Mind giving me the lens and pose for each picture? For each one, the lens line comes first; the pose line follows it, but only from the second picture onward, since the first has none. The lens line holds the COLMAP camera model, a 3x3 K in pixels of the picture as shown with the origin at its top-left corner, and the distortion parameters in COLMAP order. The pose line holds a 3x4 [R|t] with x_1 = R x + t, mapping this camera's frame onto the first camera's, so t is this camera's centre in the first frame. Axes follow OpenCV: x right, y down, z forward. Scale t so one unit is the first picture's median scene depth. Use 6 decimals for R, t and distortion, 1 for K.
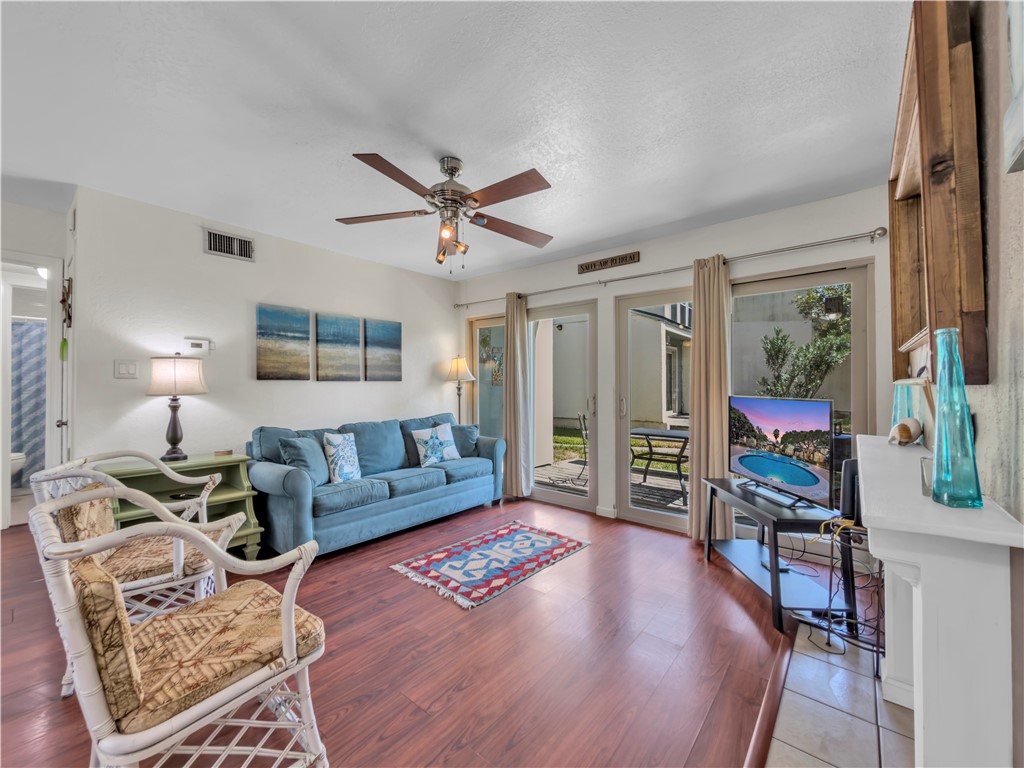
lens RADIAL K [[418.6, 0, 514.9], [0, 418.6, 389.3], [0, 0, 1]] dist [0.004102, -0.001104]
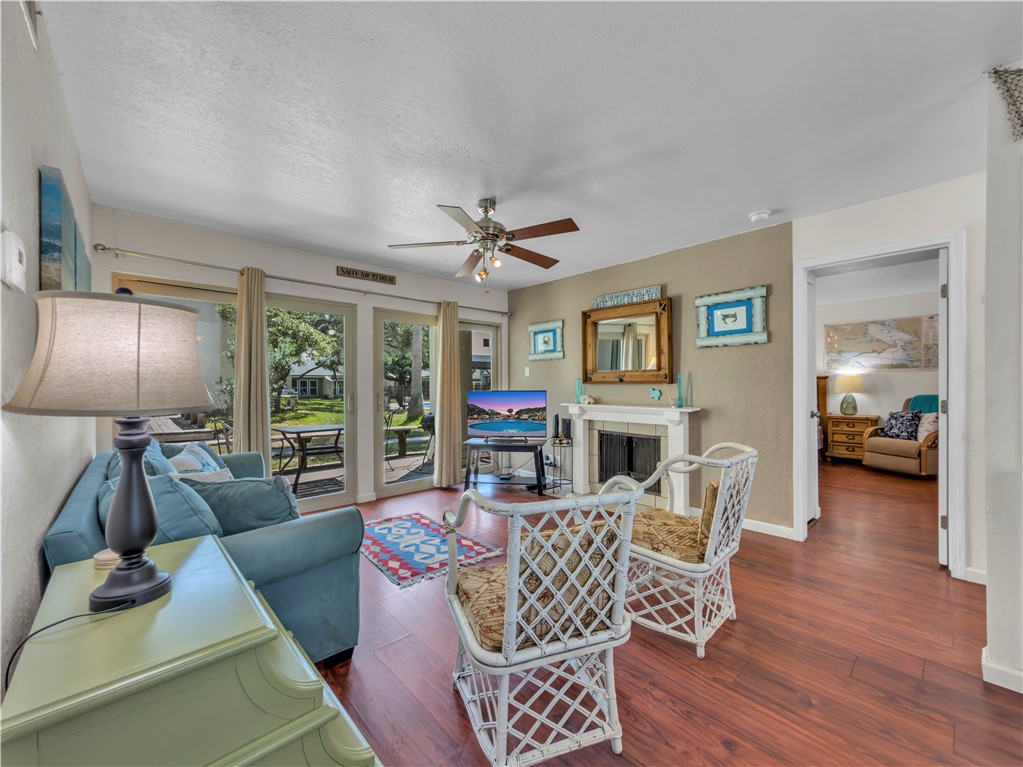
lens RADIAL K [[413.0, 0, 511.7], [0, 413.0, 384.2], [0, 0, 1]] dist [-0.010964, 0.000211]
pose [[0.137155, -0.003064, 0.990545, -1.041338], [0.019314, 0.999813, 0.000419, -0.002155], [-0.990361, 0.019074, 0.137189, 0.591878]]
